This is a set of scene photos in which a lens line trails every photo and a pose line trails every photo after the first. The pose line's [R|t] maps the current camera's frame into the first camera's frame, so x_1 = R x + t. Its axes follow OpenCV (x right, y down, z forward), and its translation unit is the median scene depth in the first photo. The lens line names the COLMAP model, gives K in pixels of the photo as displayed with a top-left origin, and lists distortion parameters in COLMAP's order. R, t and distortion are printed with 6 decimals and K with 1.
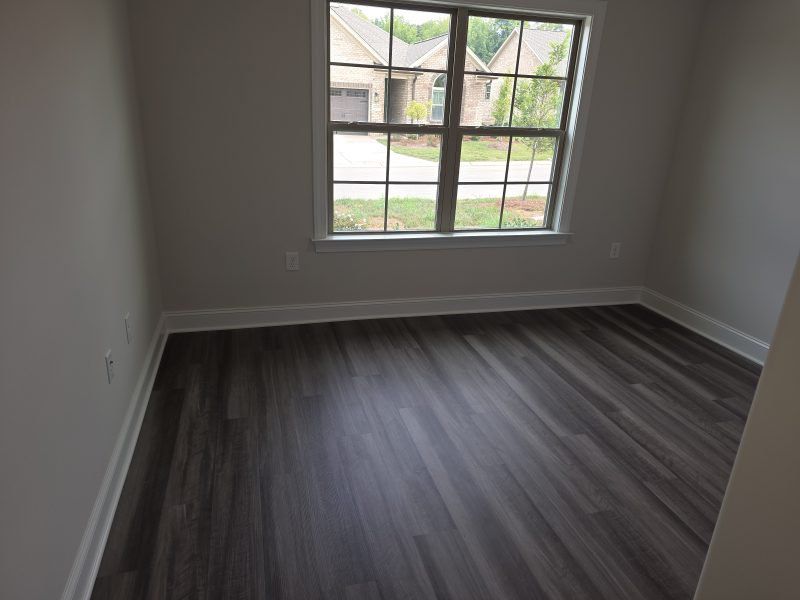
lens RADIAL K [[529.2, 0, 400.0], [0, 529.2, 300.0], [0, 0, 1]] dist [0.029776, -0.006922]
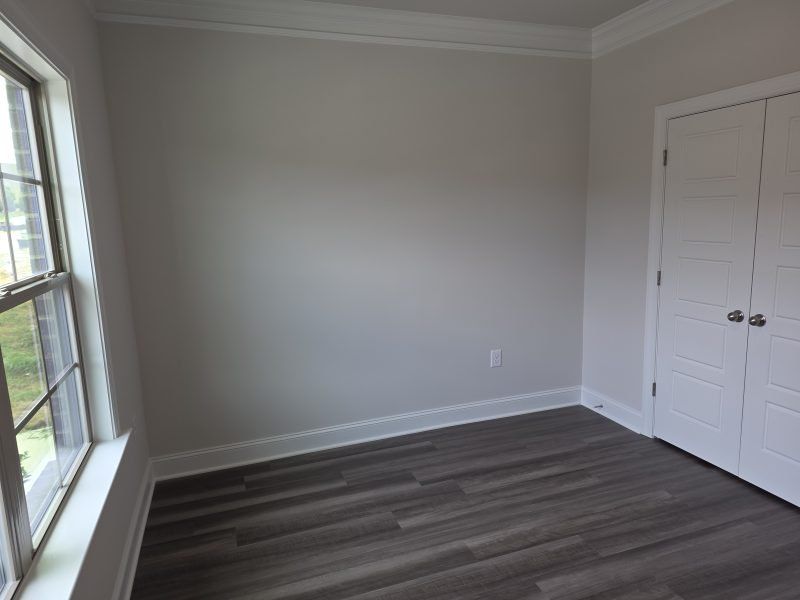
lens RADIAL K [[529.2, 0, 400.0], [0, 529.2, 300.0], [0, 0, 1]] dist [0.029776, -0.006922]
pose [[-0.054468, -0.205048, 0.977235, -0.297614], [0.378983, 0.901210, 0.210220, -0.325941], [-0.923799, 0.381806, 0.028622, 0.796121]]
